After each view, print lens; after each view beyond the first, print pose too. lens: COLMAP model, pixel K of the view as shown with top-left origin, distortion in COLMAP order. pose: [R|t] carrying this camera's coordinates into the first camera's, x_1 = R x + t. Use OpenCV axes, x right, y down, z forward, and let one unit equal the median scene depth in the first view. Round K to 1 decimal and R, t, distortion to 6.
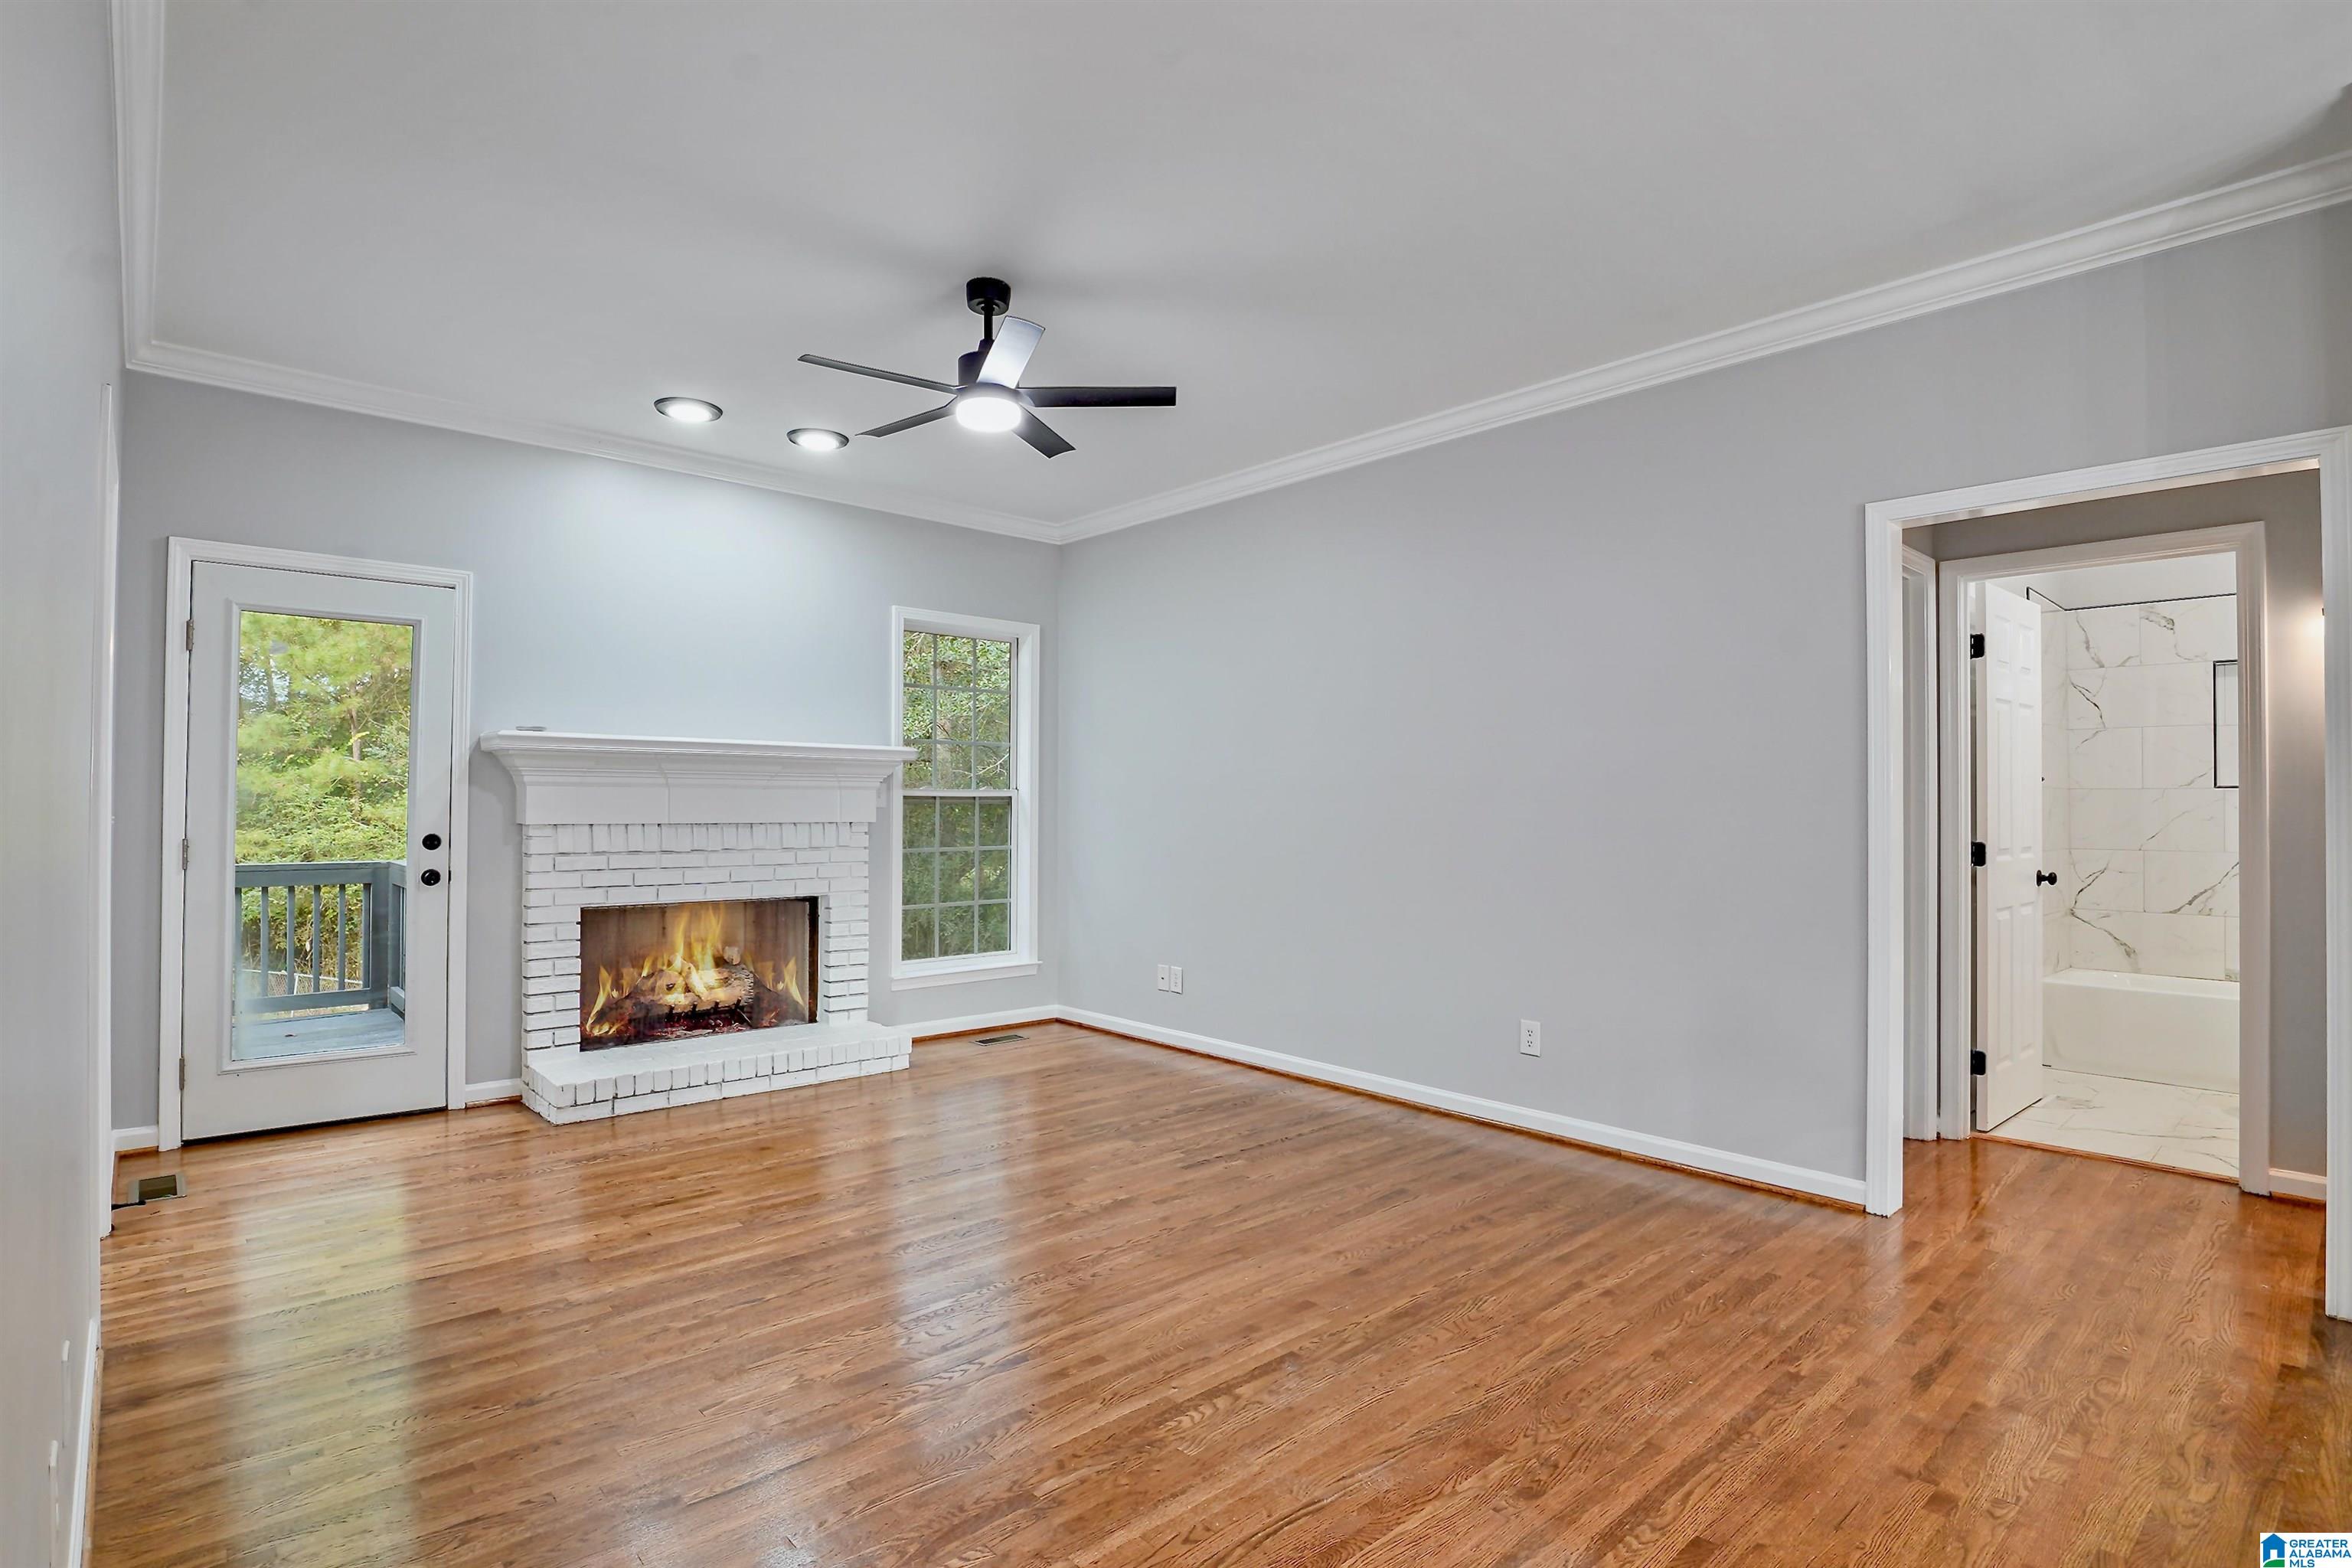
lens RADIAL K [[1164.1, 0, 1148.6], [0, 1164.1, 790.0], [0, 0, 1]] dist [-0.021937, -0.001887]
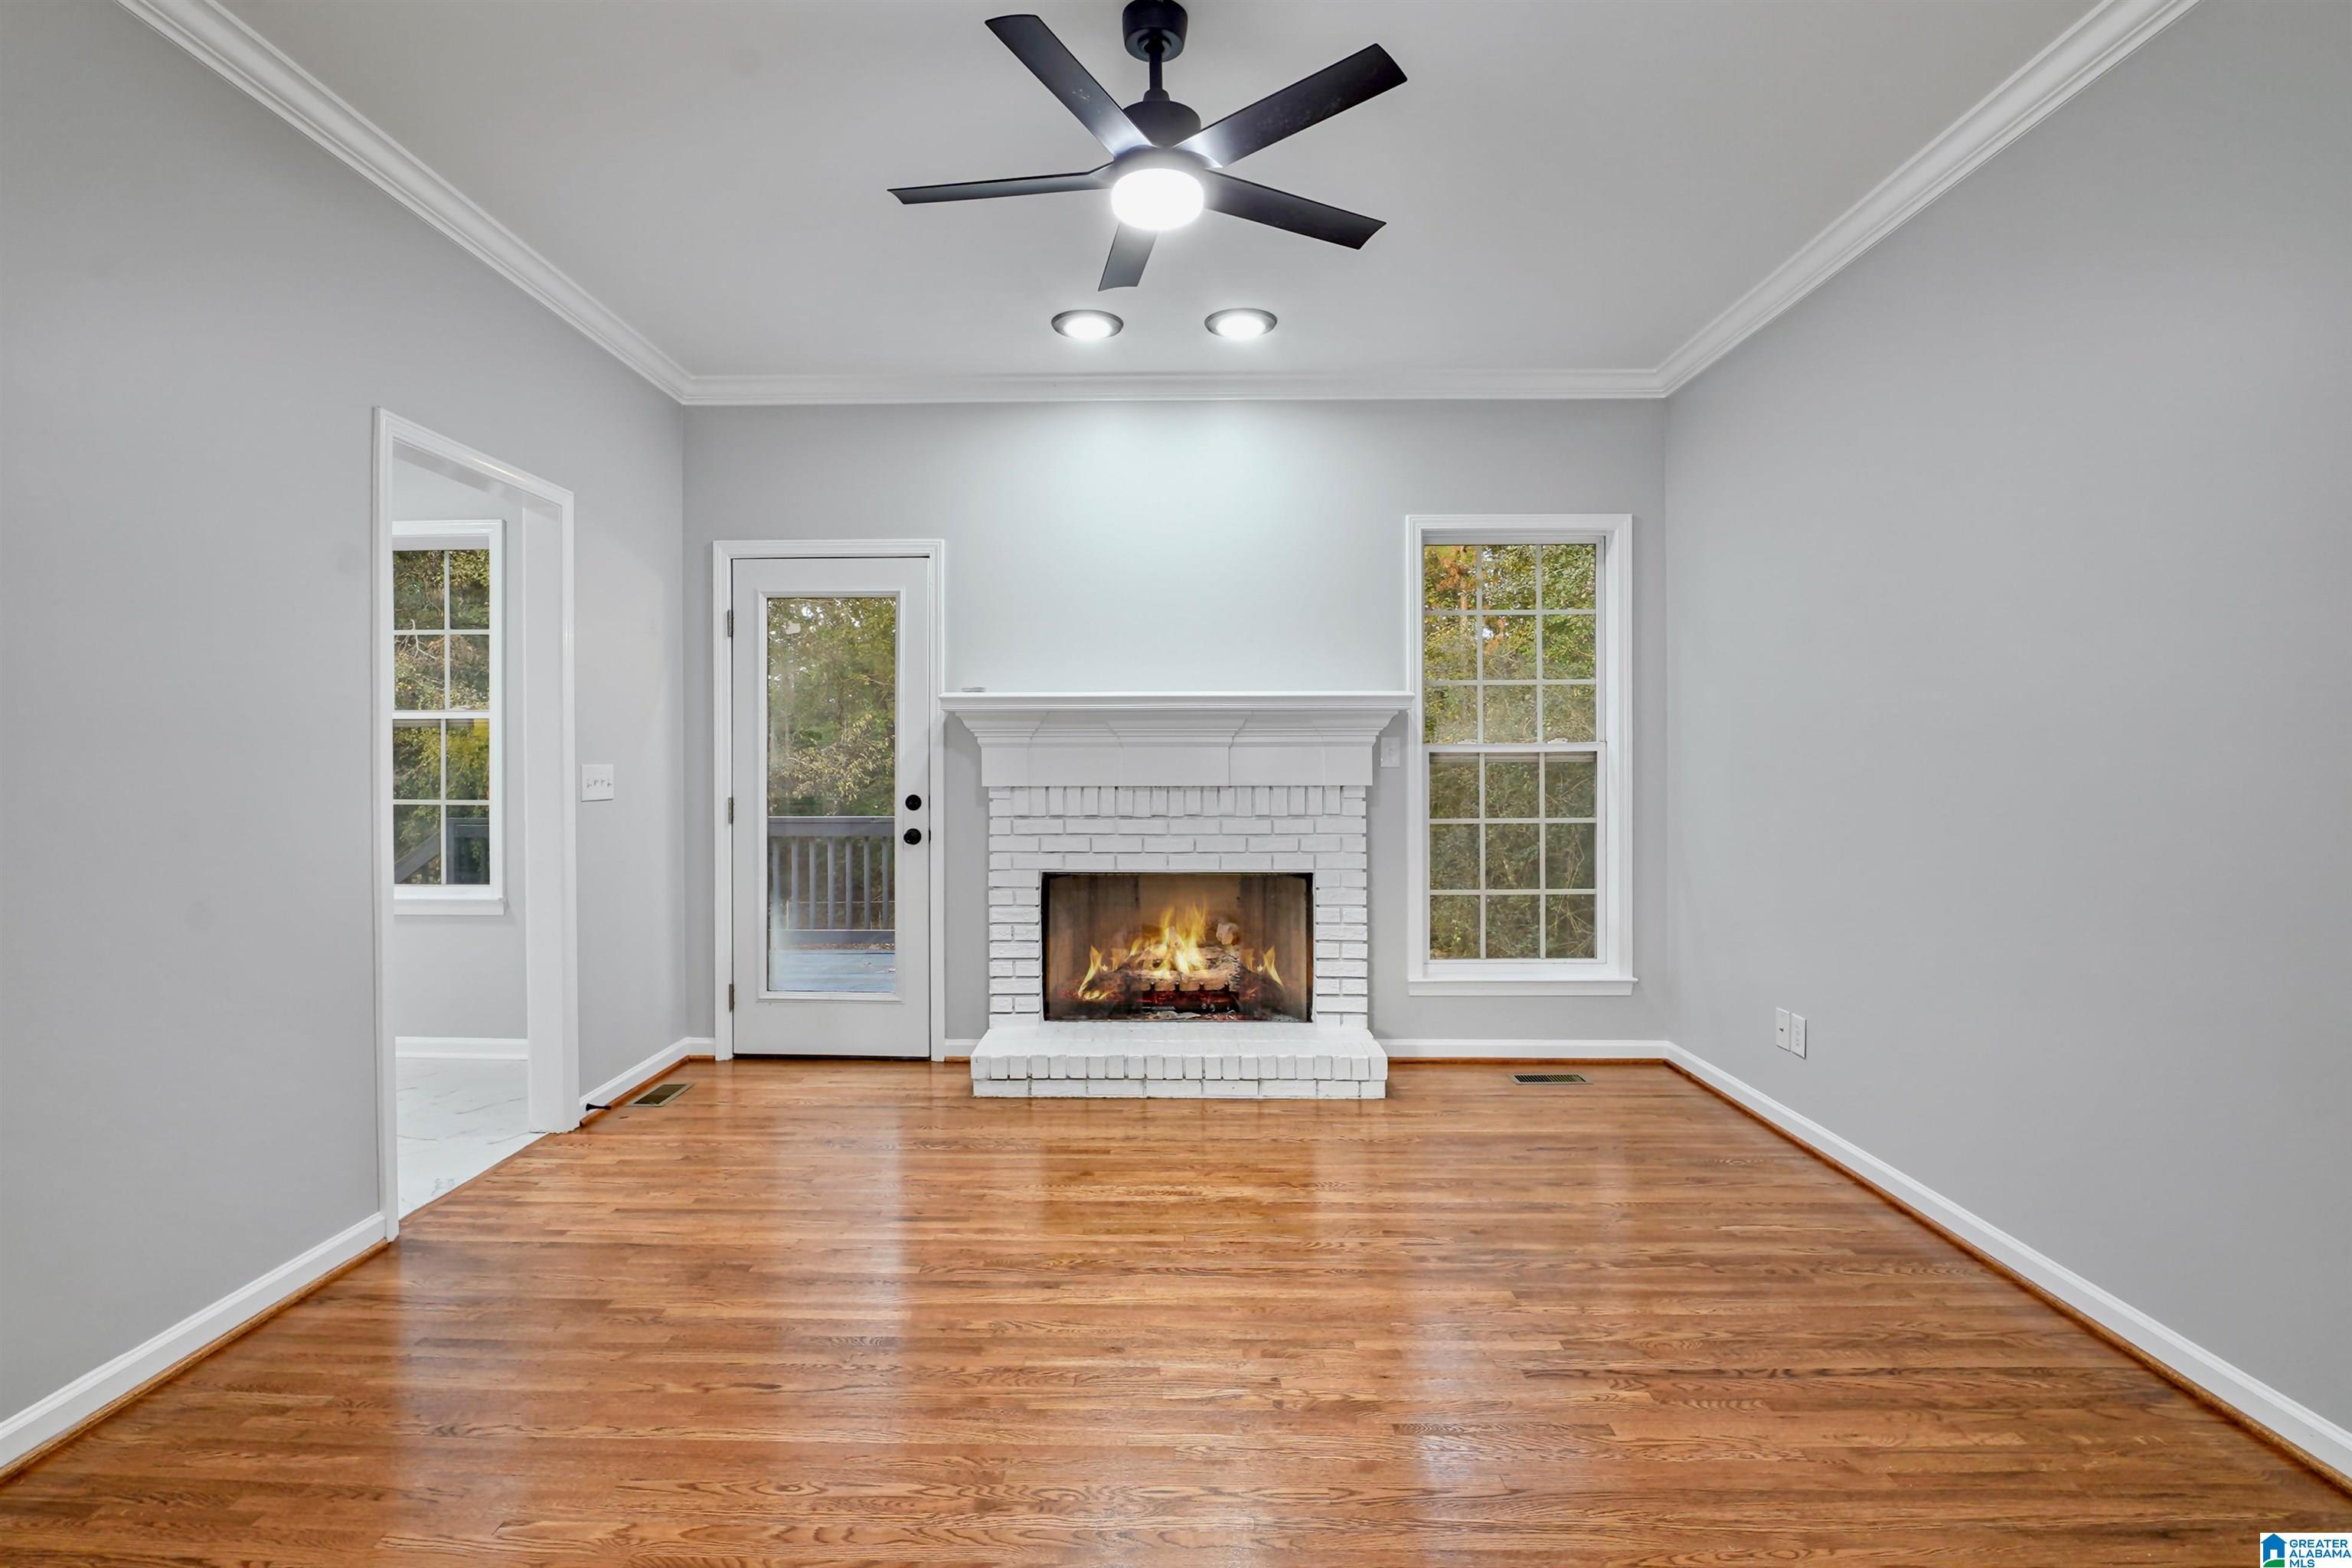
lens RADIAL K [[1164.1, 0, 1160.2], [0, 1164.1, 765.2], [0, 0, 1]] dist [-0.021937, -0.001887]
pose [[0.736417, -0.003553, -0.676519, 0.265417], [0.014891, 0.999829, 0.010959, 0.002983], [0.676364, -0.018144, 0.736344, 0.394358]]
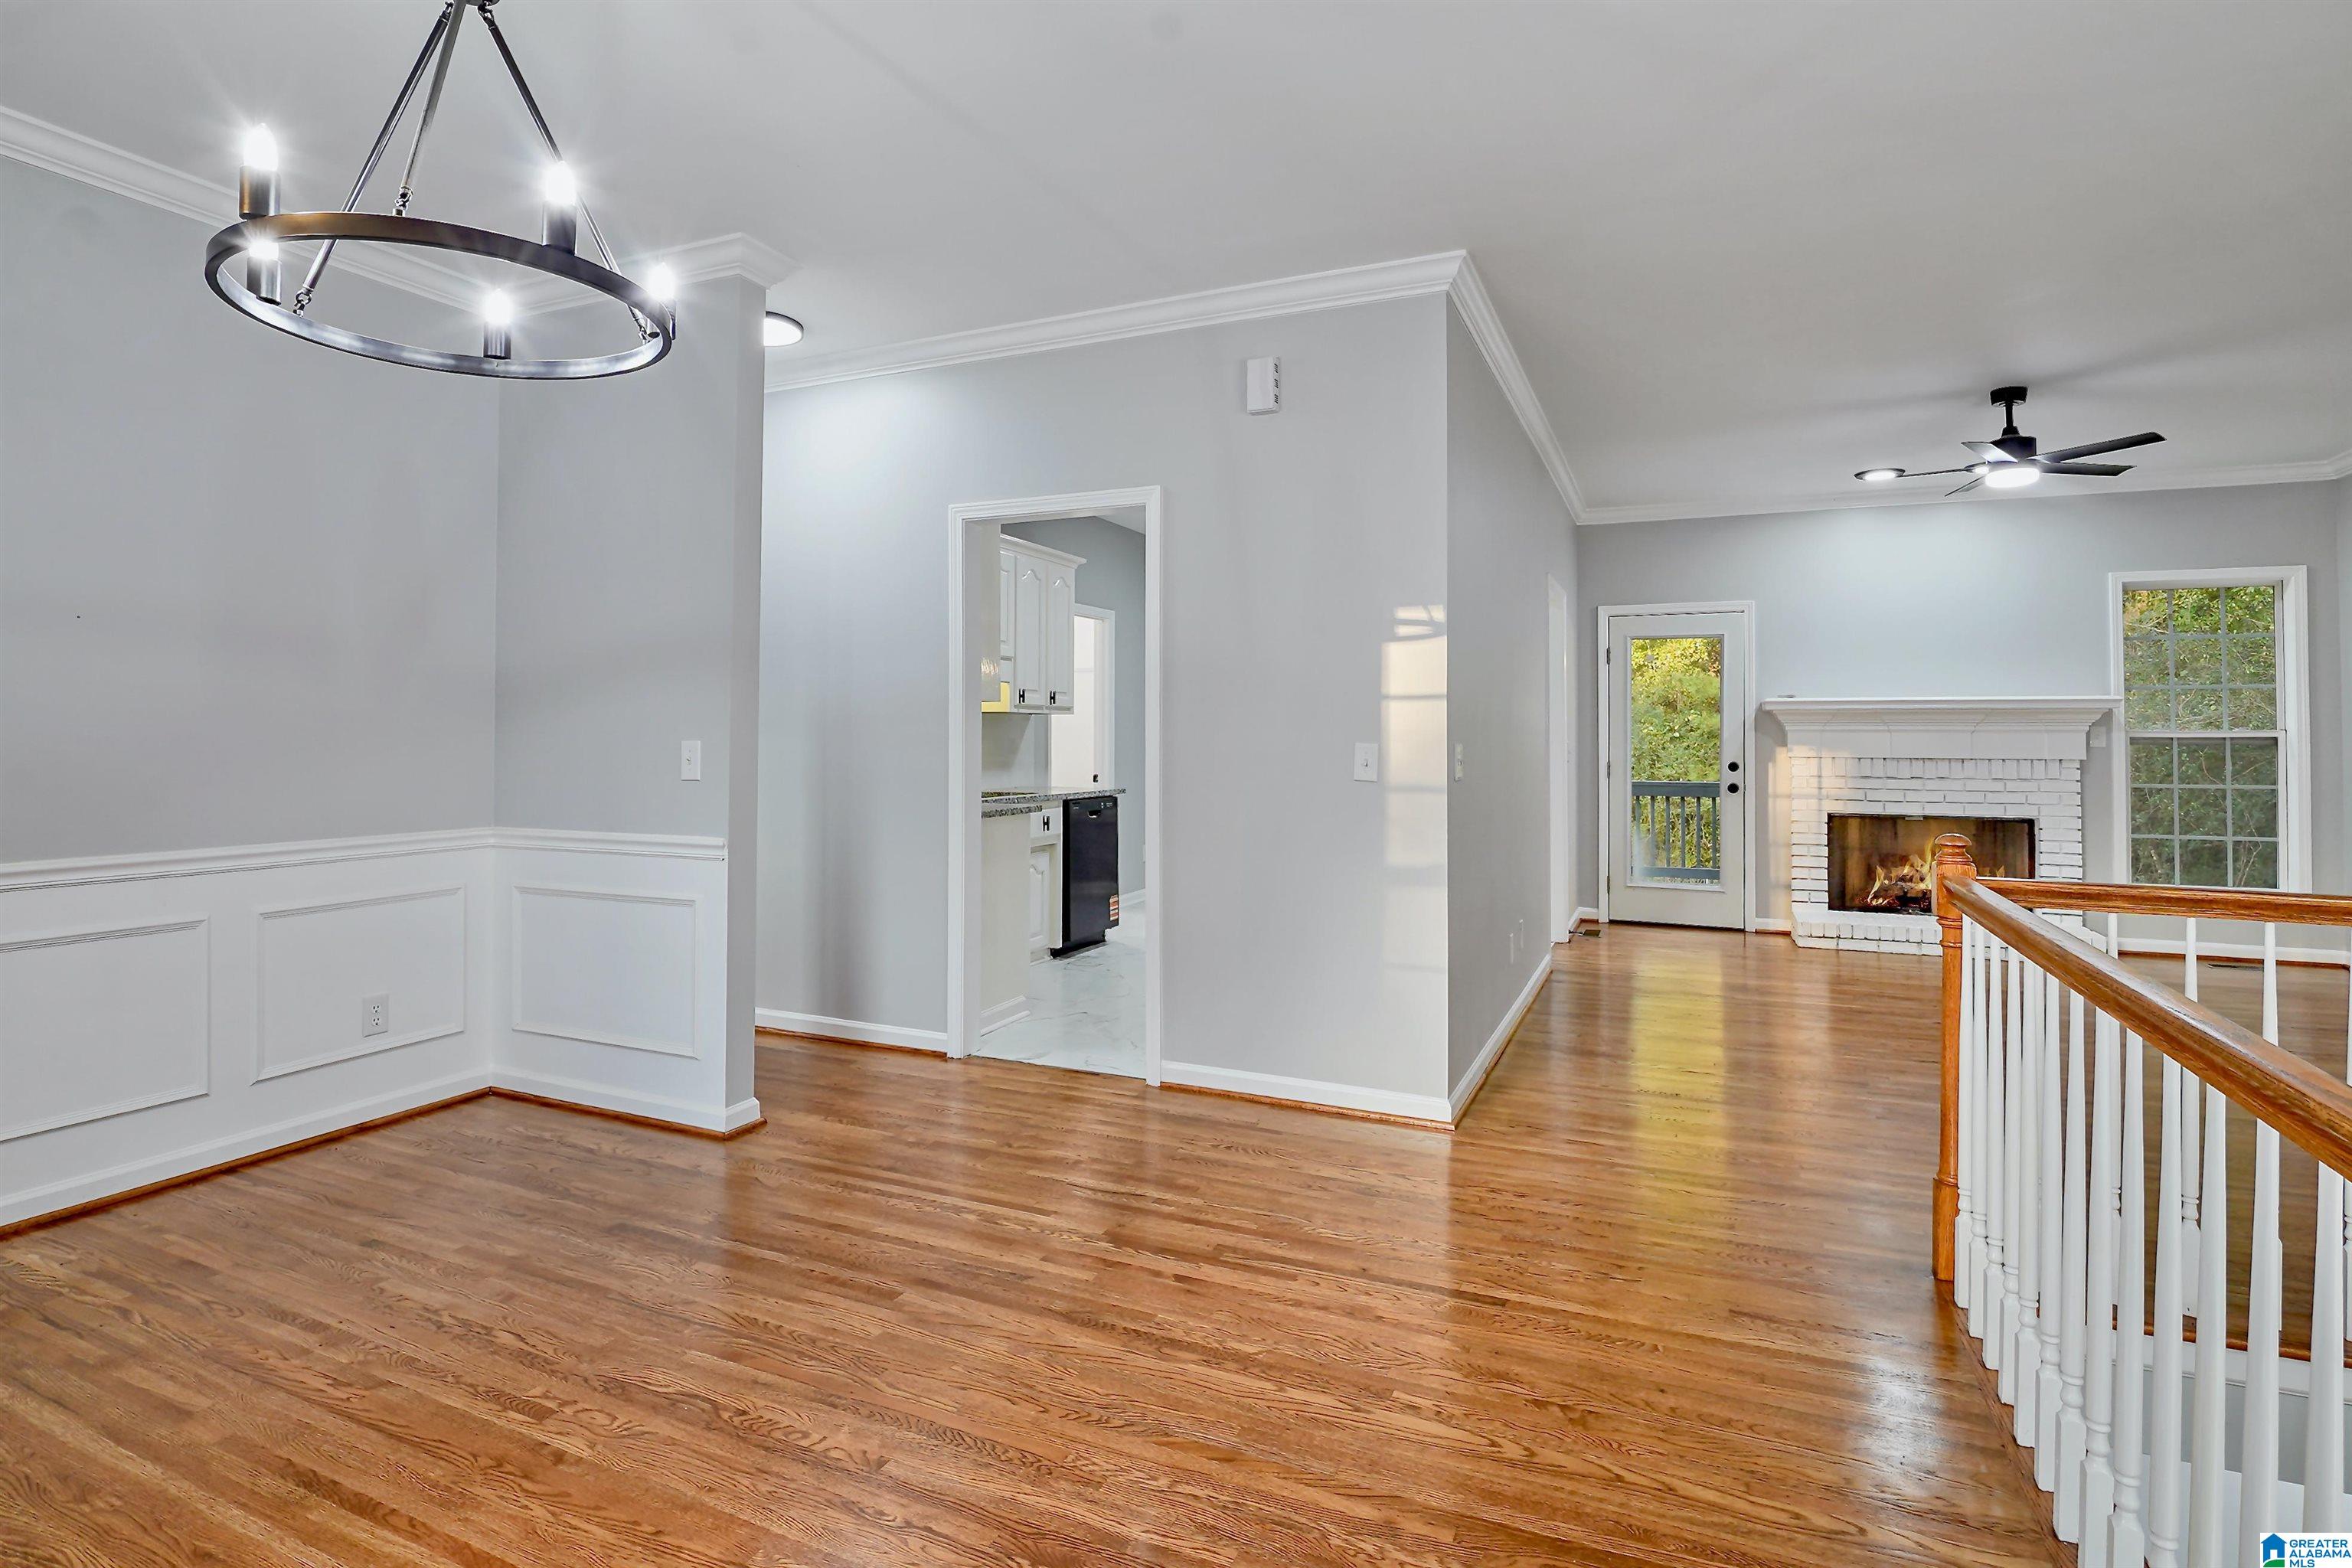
lens RADIAL K [[1164.1, 0, 1146.3], [0, 1164.1, 712.9], [0, 0, 1]] dist [-0.021937, -0.001887]
pose [[0.398949, -0.022344, -0.916701, 0.596472], [0.011389, 0.999747, -0.019411, -0.010889], [0.916902, -0.002696, 0.399103, -0.458906]]
